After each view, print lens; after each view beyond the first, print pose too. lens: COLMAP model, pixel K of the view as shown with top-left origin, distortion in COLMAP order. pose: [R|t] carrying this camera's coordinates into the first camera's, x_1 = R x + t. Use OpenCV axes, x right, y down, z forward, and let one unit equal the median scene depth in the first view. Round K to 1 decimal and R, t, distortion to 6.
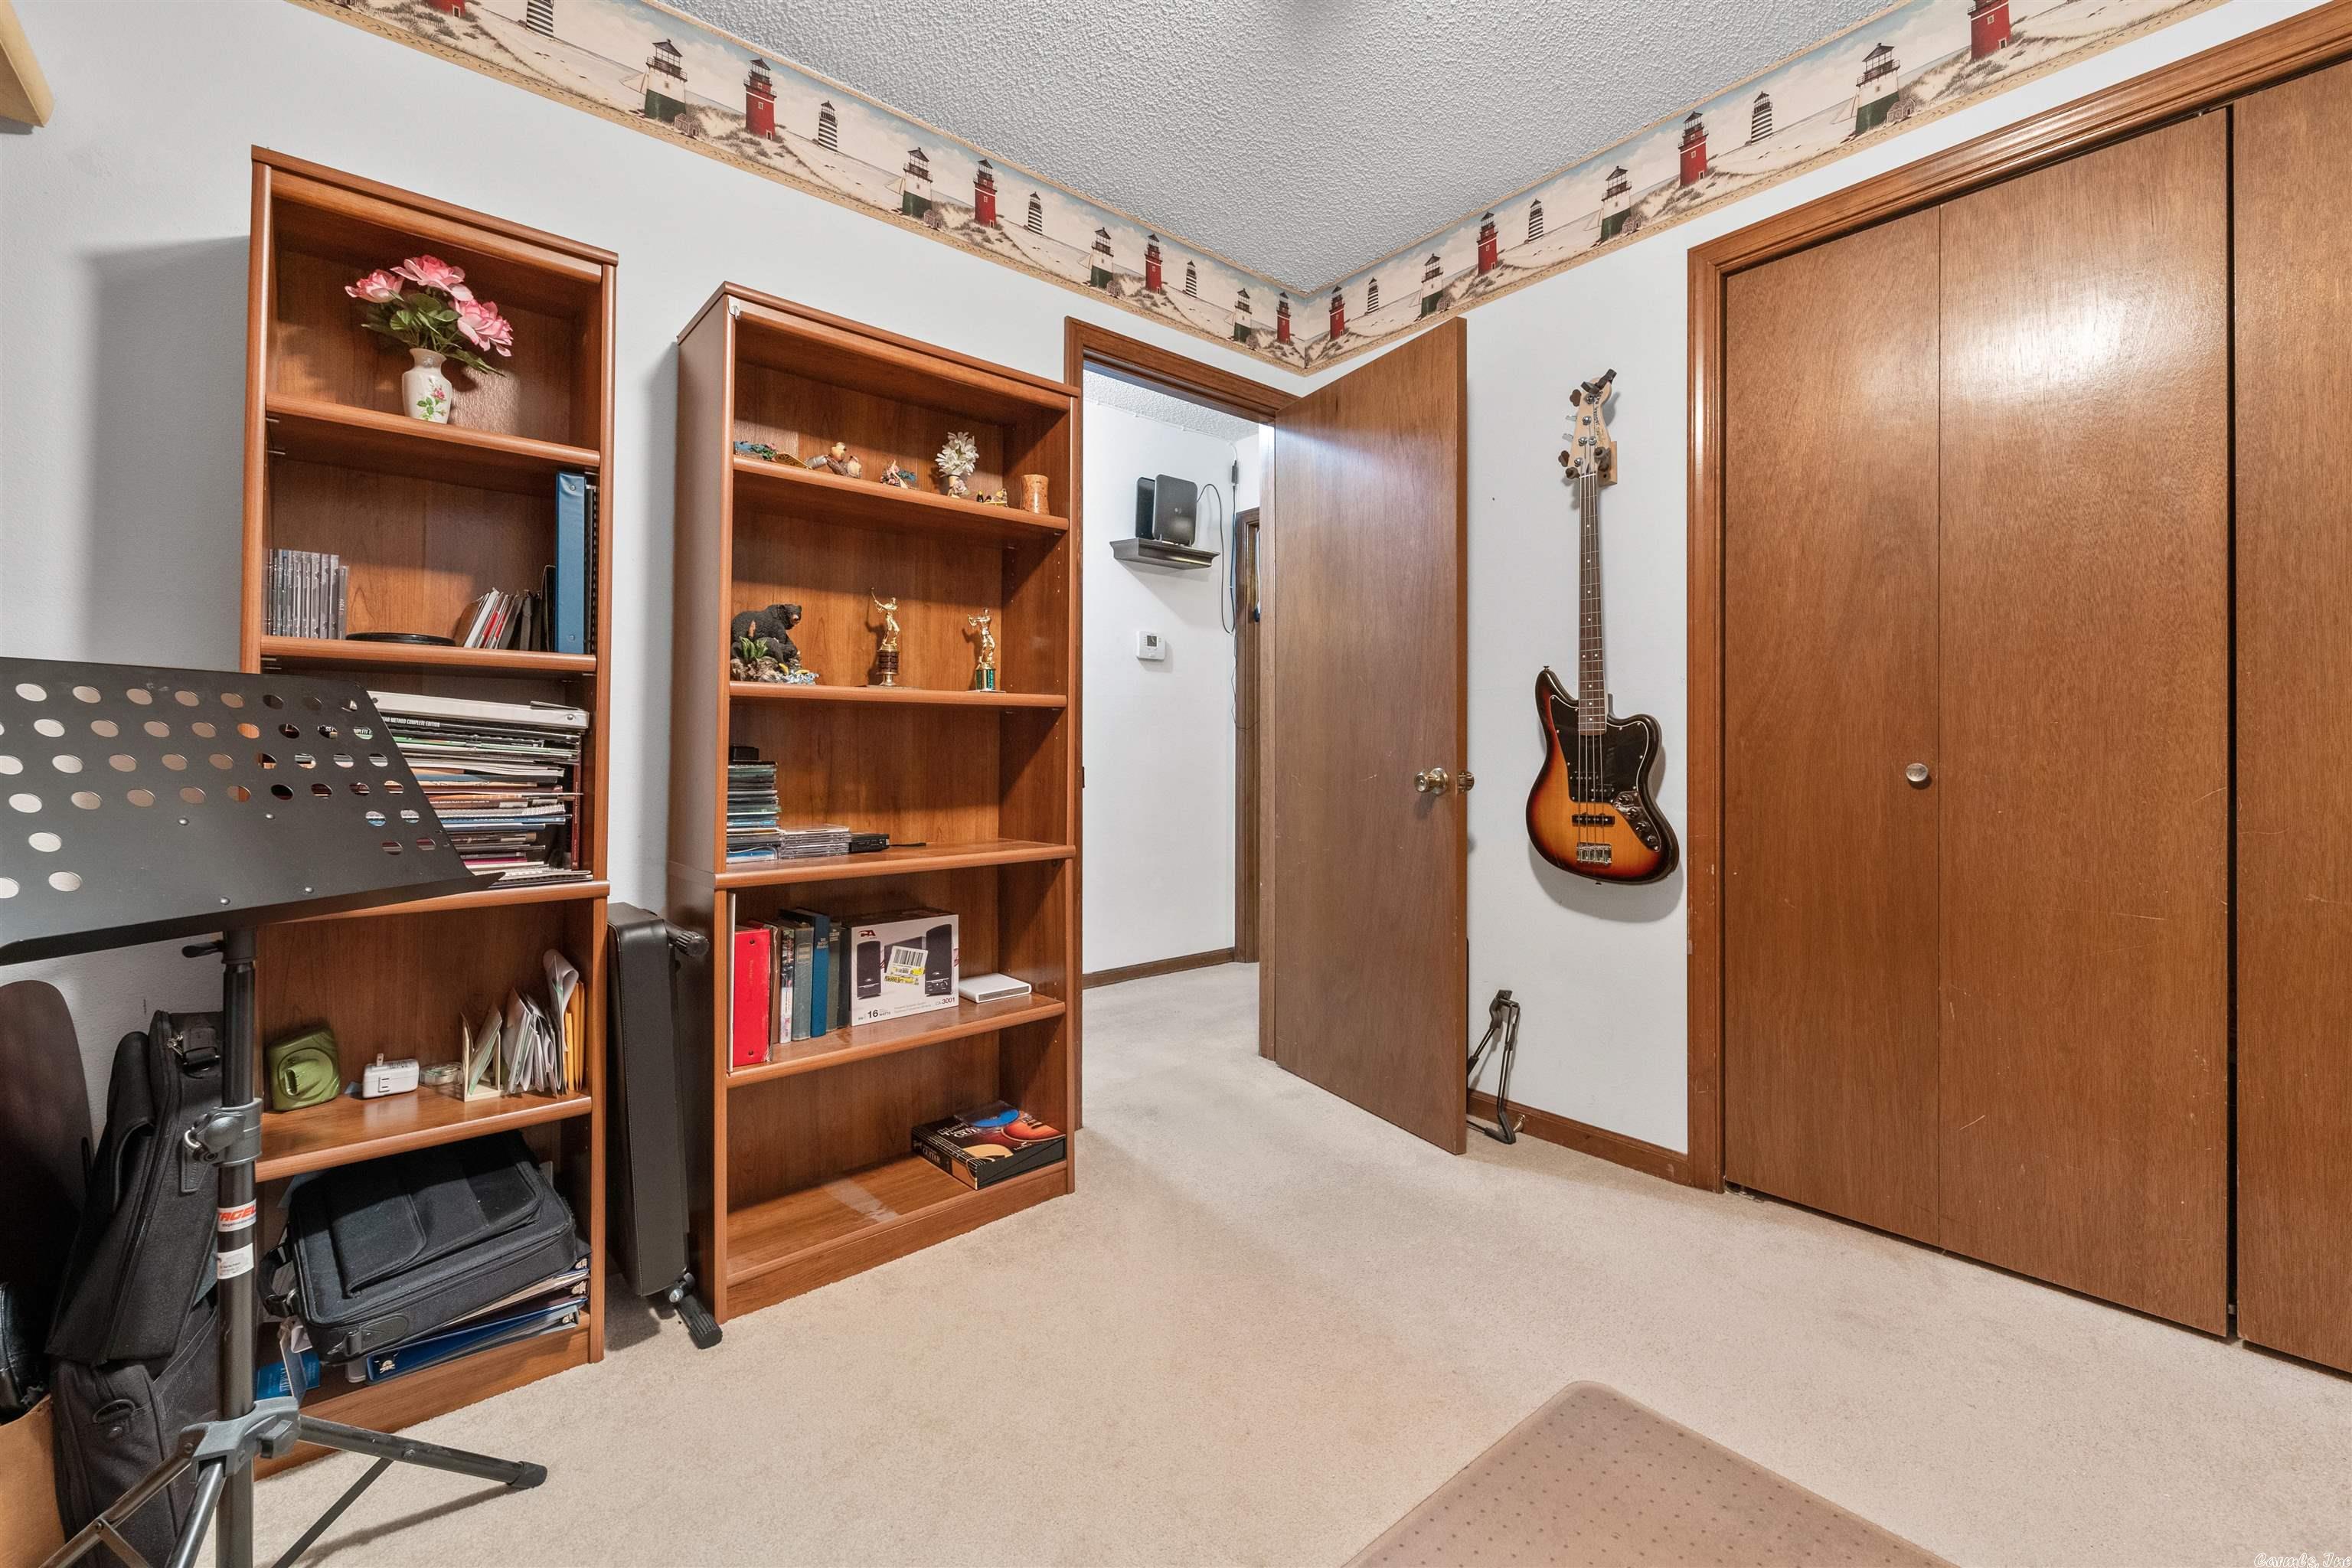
lens RADIAL K [[961.4, 0, 1159.3], [0, 961.4, 760.7], [0, 0, 1]] dist [0.006606, -0.000030]
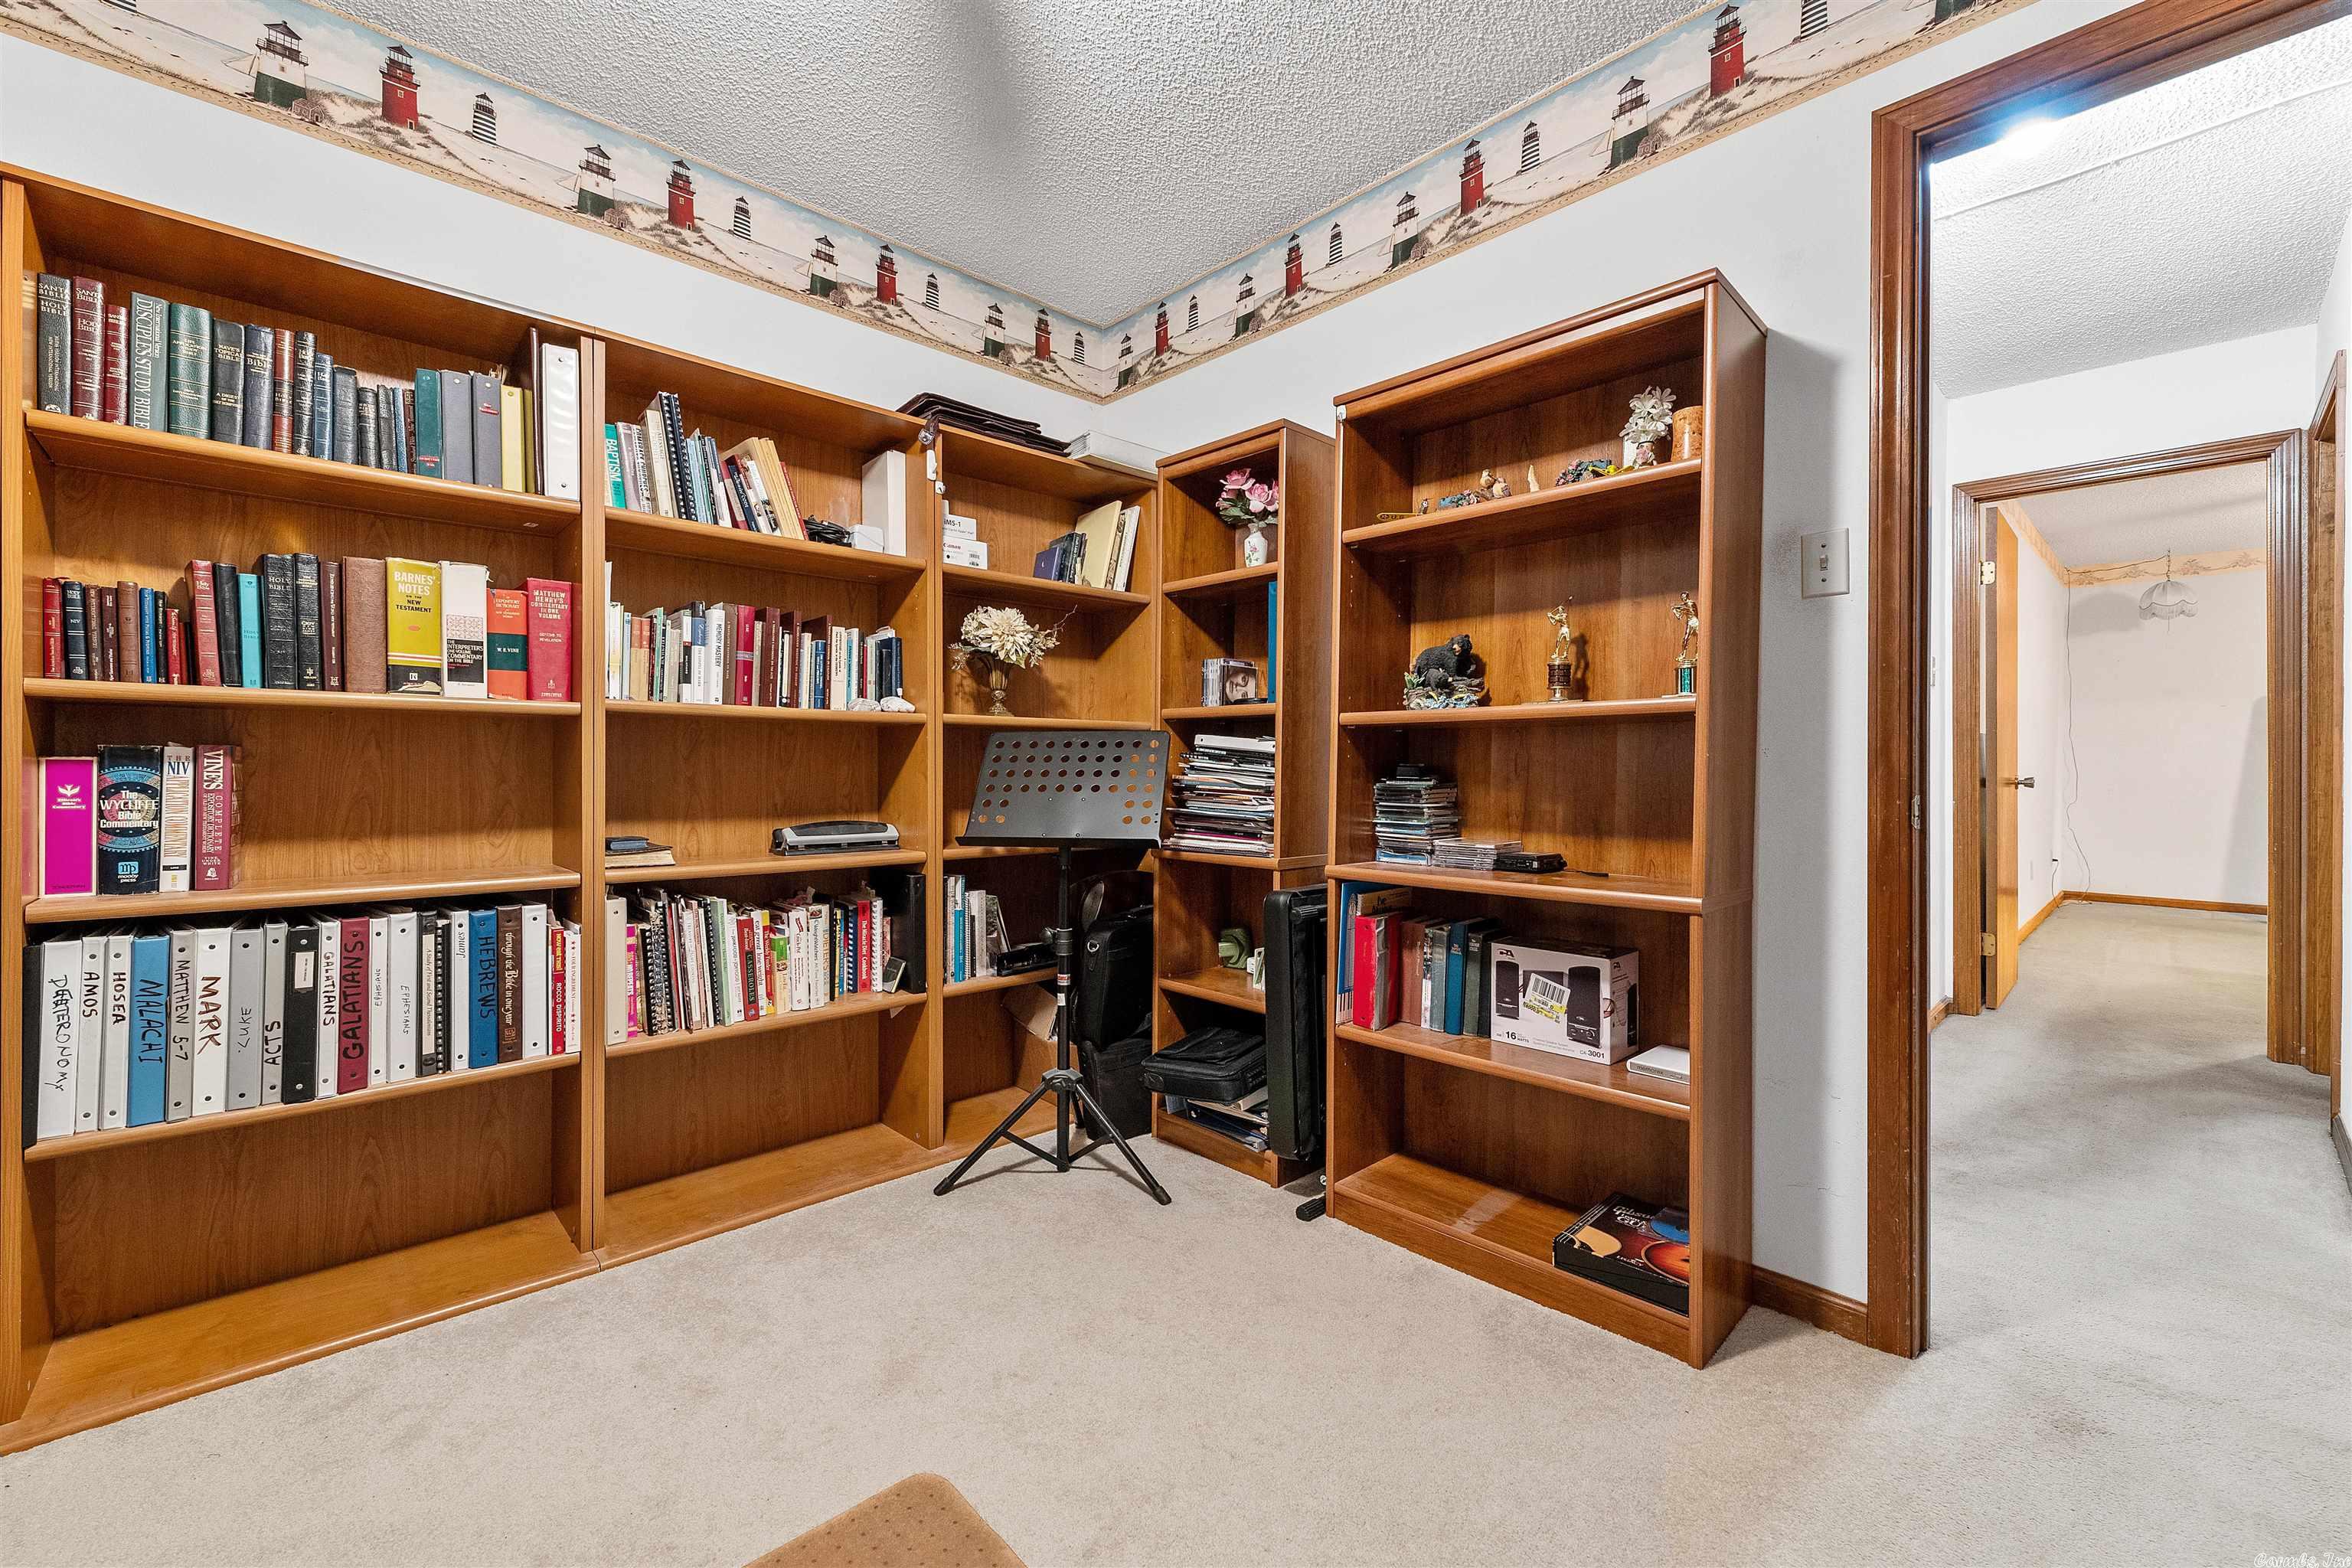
lens RADIAL K [[961.4, 0, 1183.5], [0, 961.4, 777.8], [0, 0, 1]] dist [0.006606, -0.000030]
pose [[0.064828, 0.013515, -0.997805, 0.669284], [-0.008517, 0.999879, 0.012990, -0.011788], [0.997860, 0.007656, 0.064936, 0.601417]]
